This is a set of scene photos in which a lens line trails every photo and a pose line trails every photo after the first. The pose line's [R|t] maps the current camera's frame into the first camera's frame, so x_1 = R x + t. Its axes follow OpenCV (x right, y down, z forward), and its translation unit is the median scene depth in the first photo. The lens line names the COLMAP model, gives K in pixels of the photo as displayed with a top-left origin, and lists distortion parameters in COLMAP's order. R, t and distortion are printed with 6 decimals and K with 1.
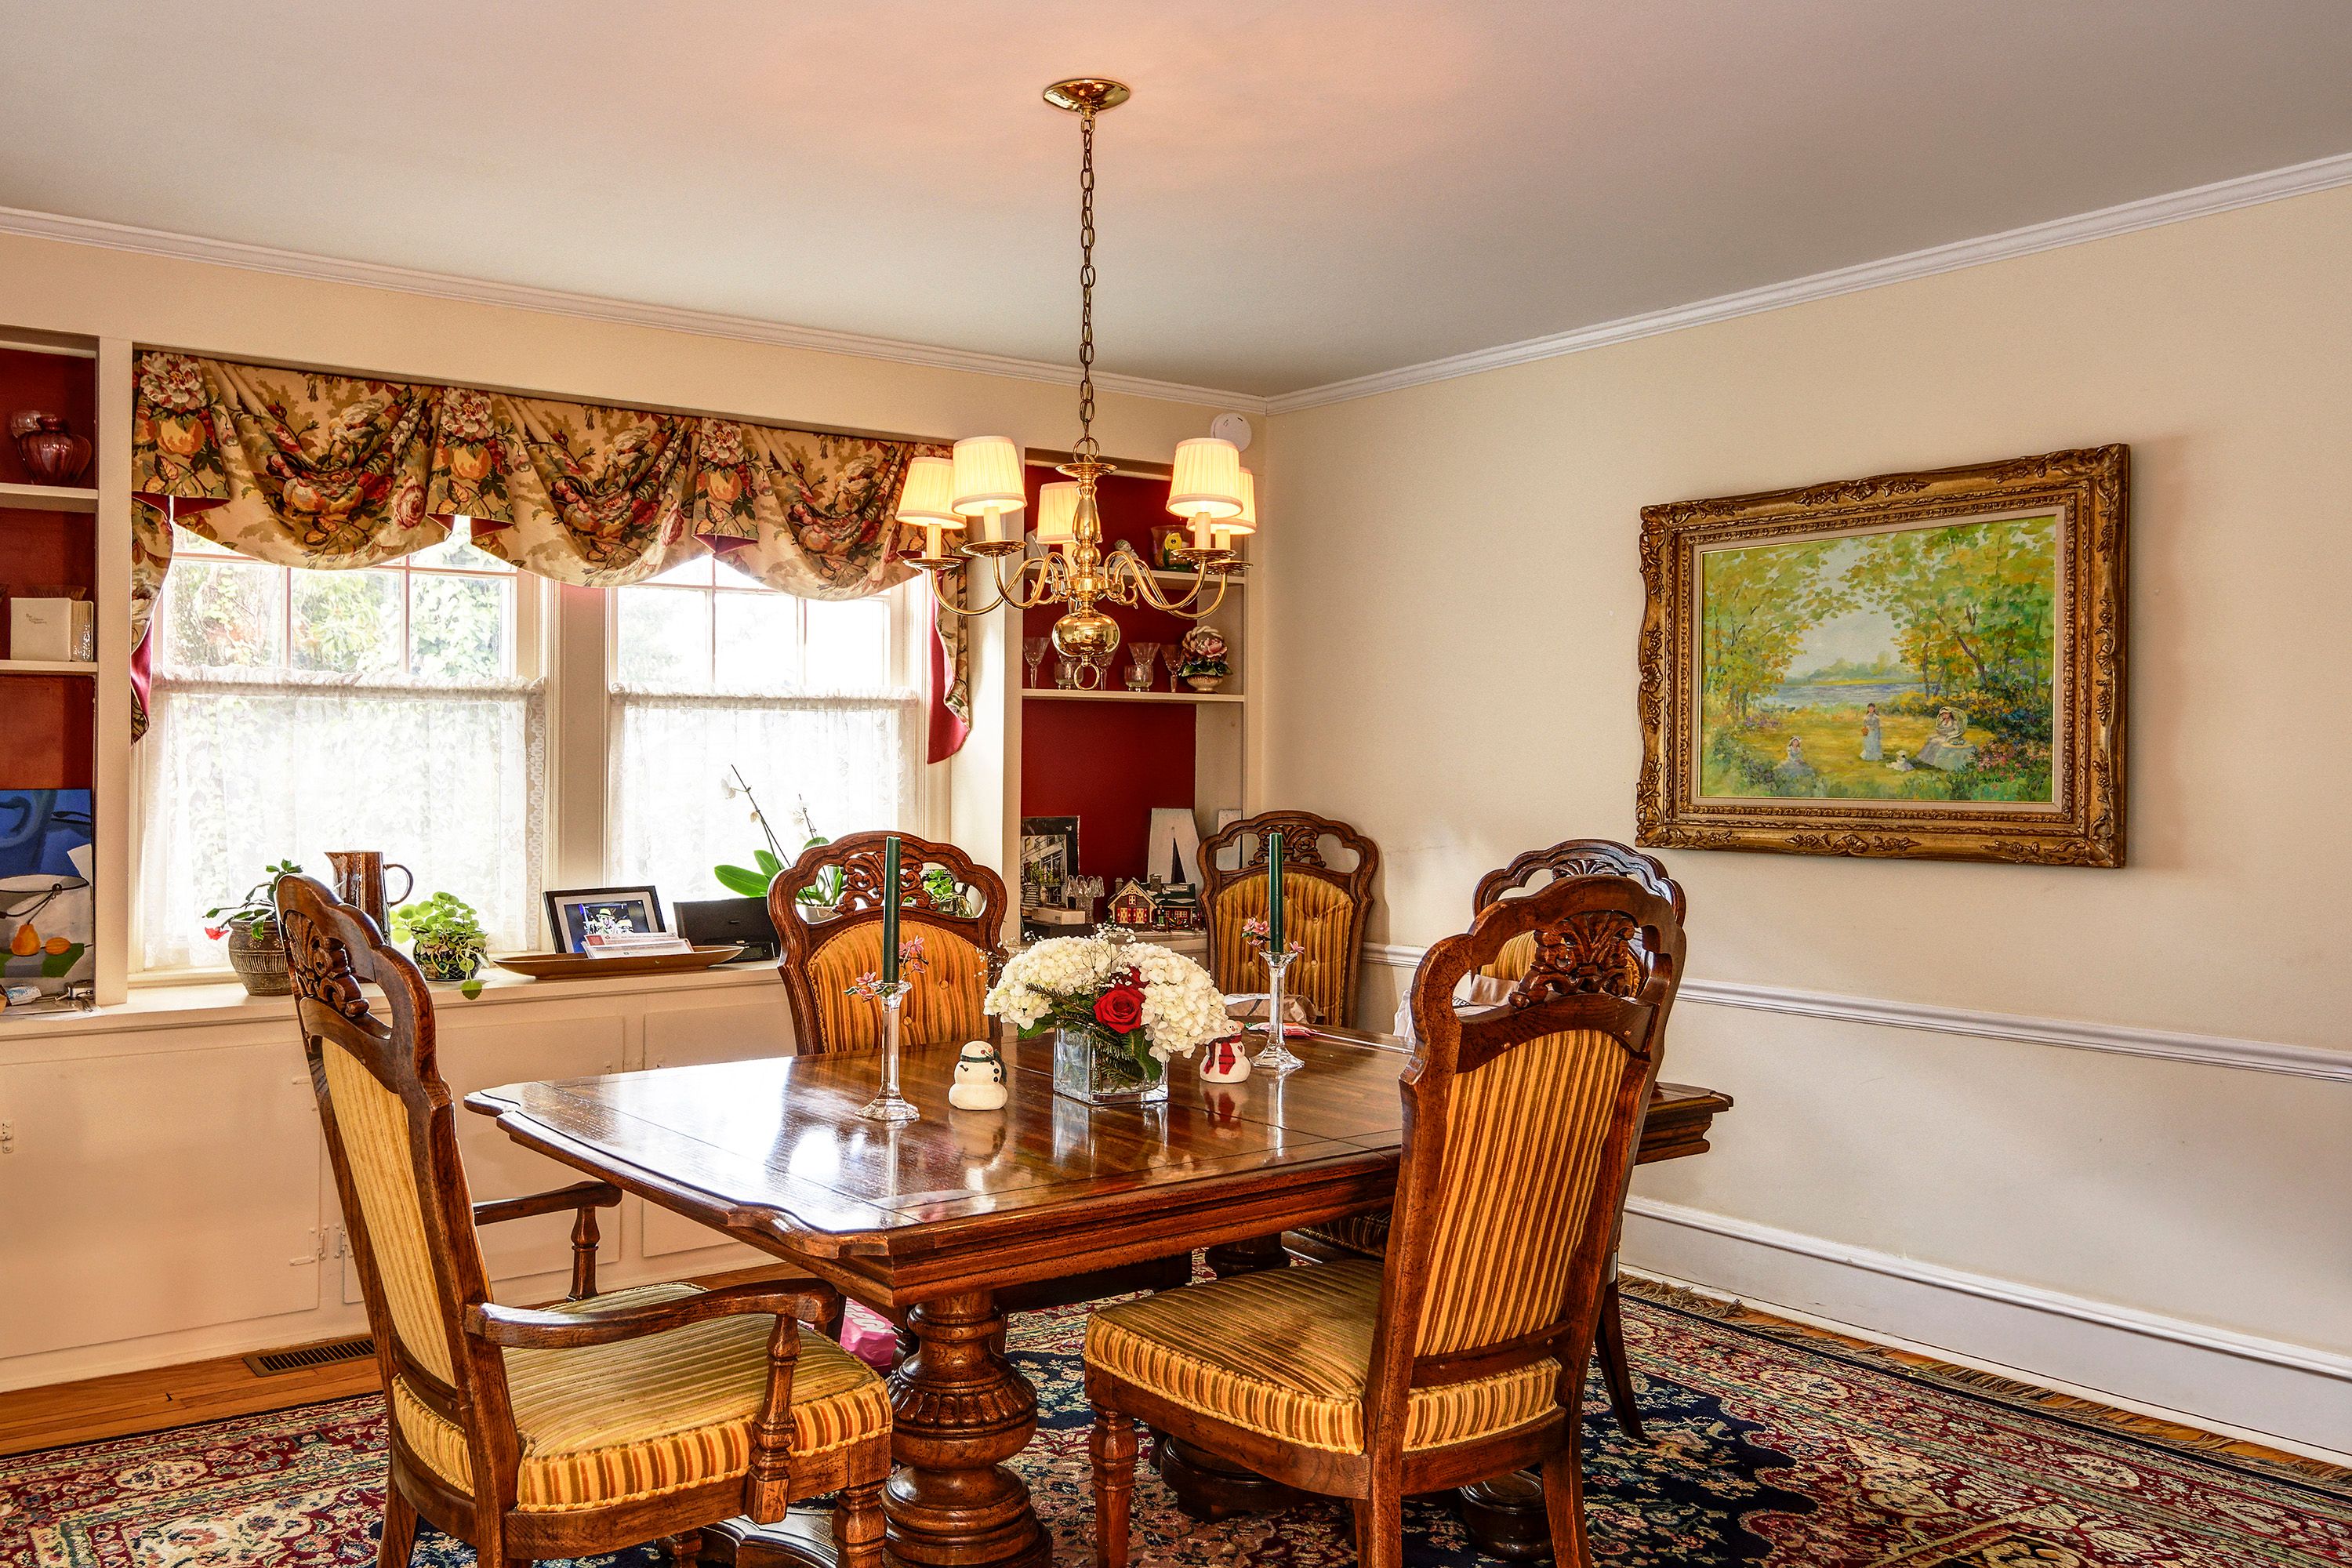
lens RADIAL K [[1794.2, 0, 1194.7], [0, 1794.2, 776.0], [0, 0, 1]] dist [0.019252, -0.011006]
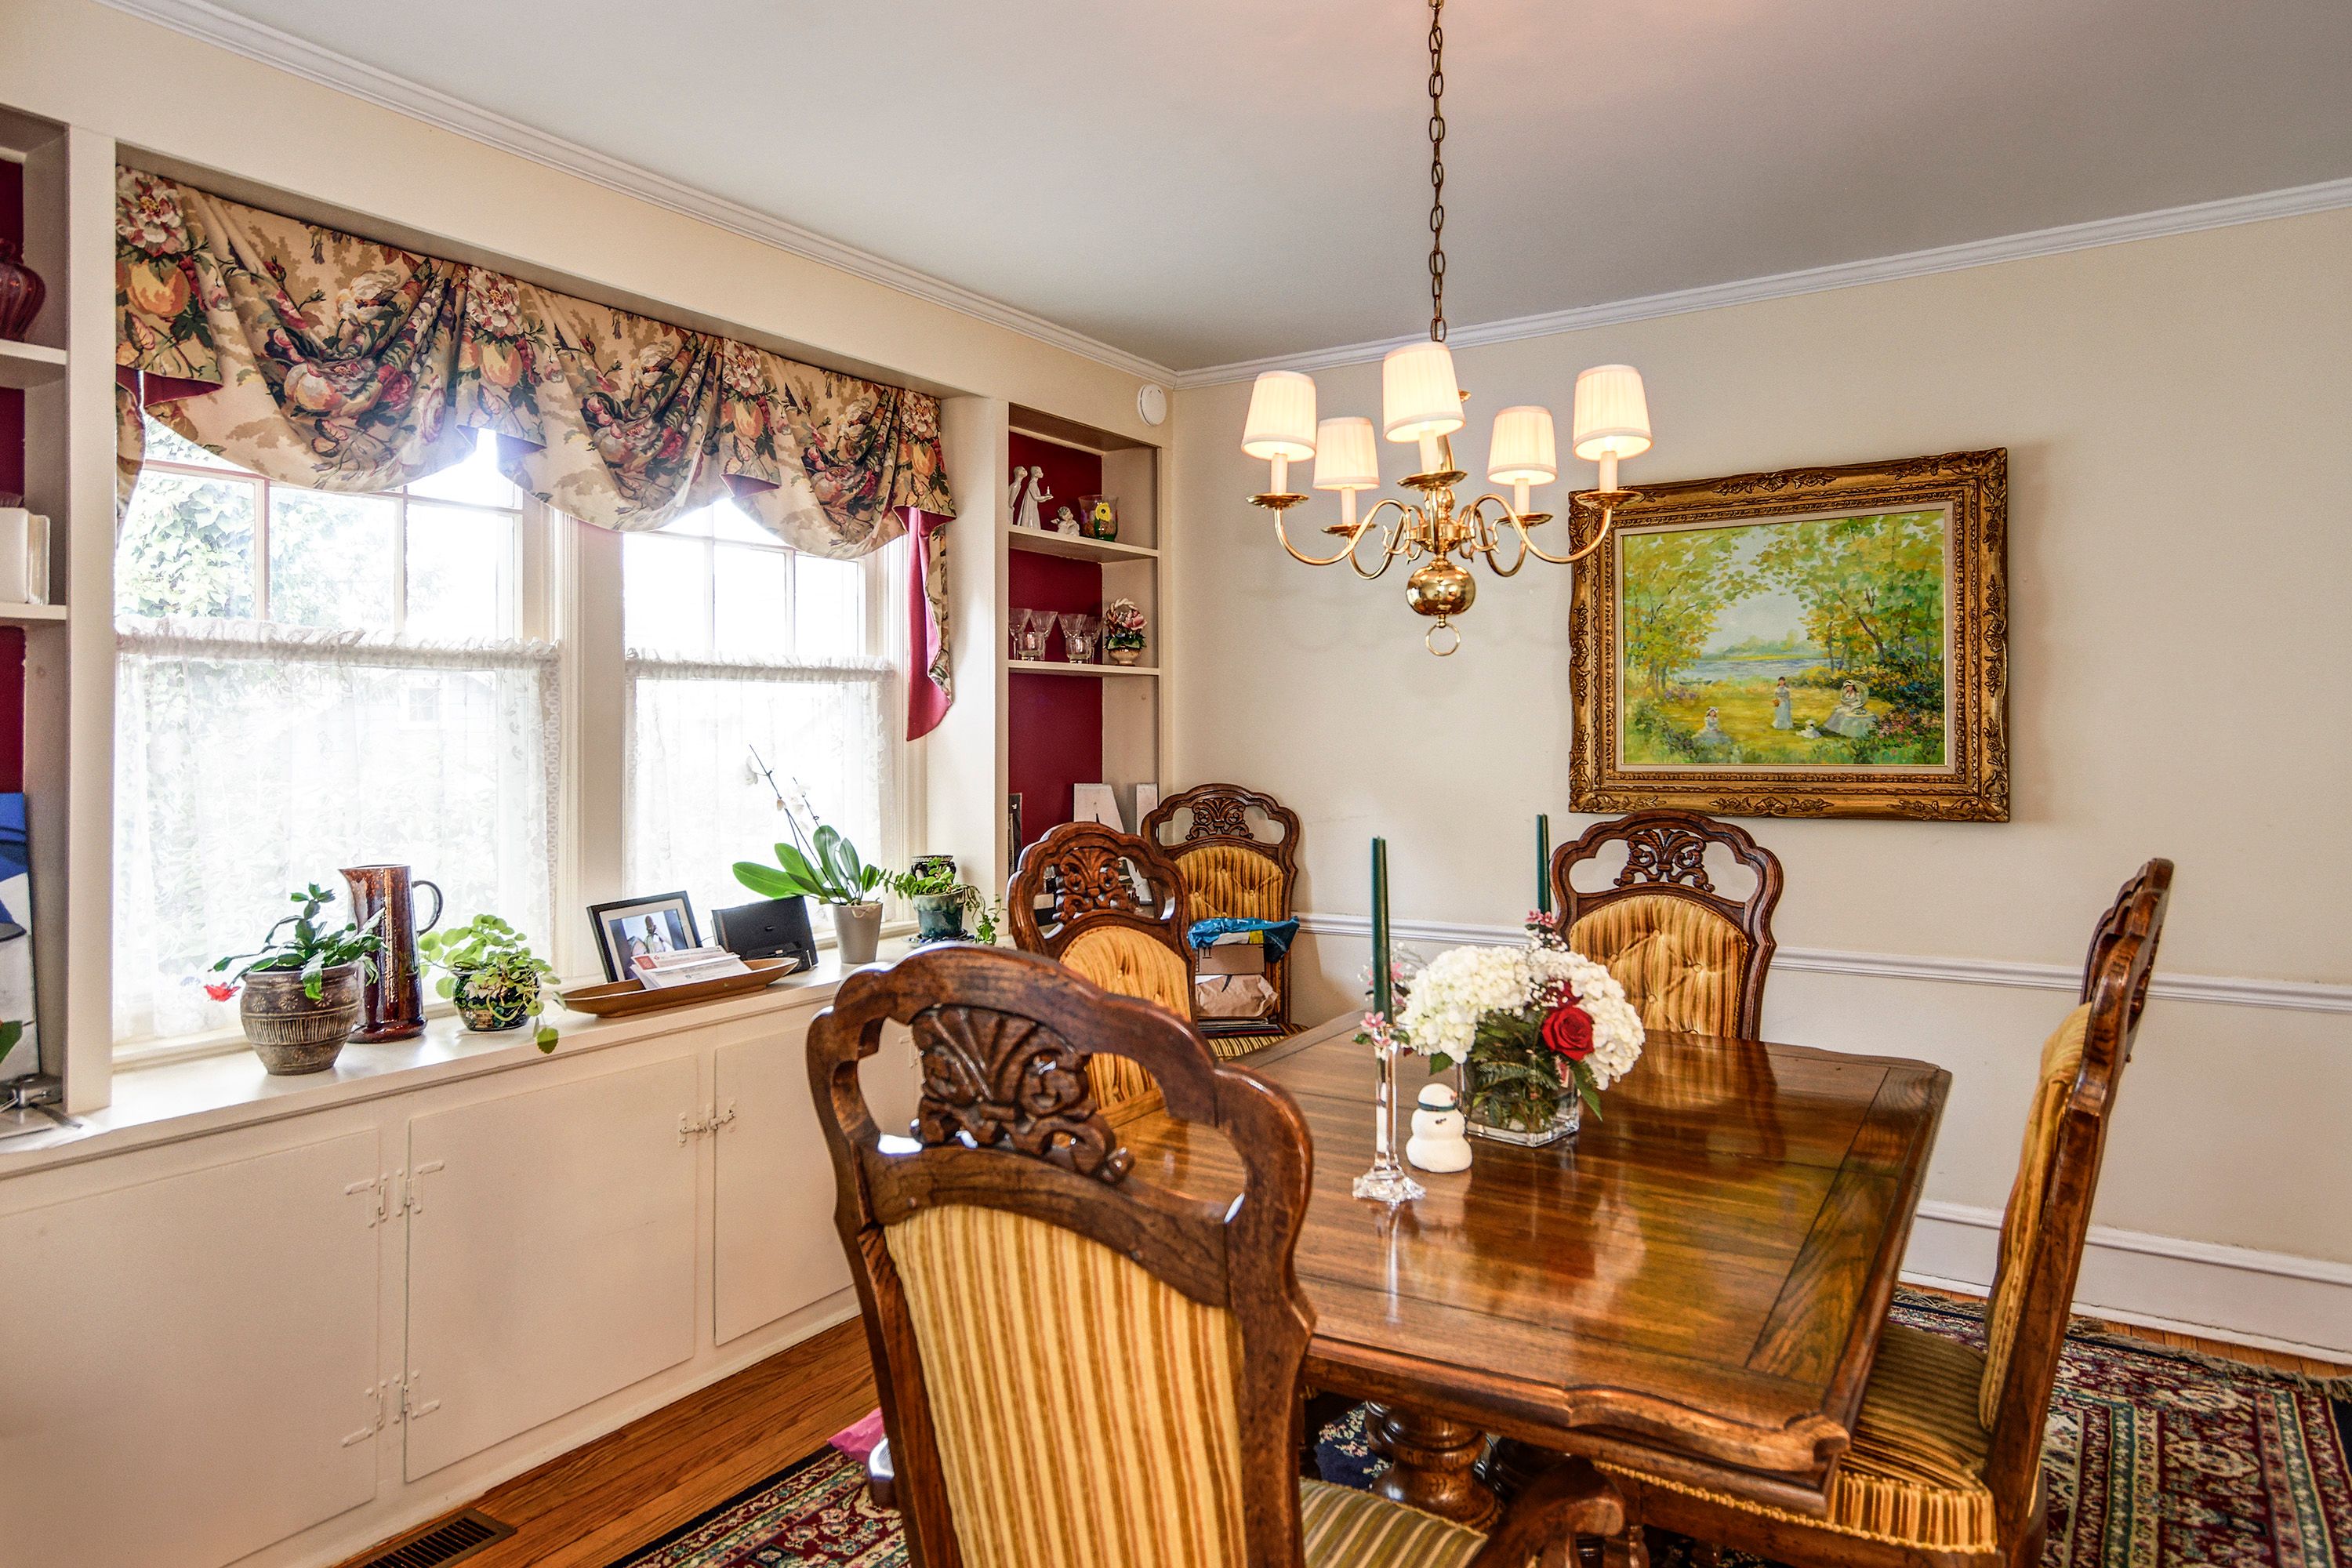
lens RADIAL K [[1503.8, 0, 1101.2], [0, 1503.8, 732.0], [0, 0, 1]] dist [0.011293, -0.000747]
pose [[0.954122, -0.008763, 0.299288, -0.323009], [0.011114, 0.999919, -0.006154, -0.006341], [-0.299210, 0.009198, 0.954143, 0.272140]]
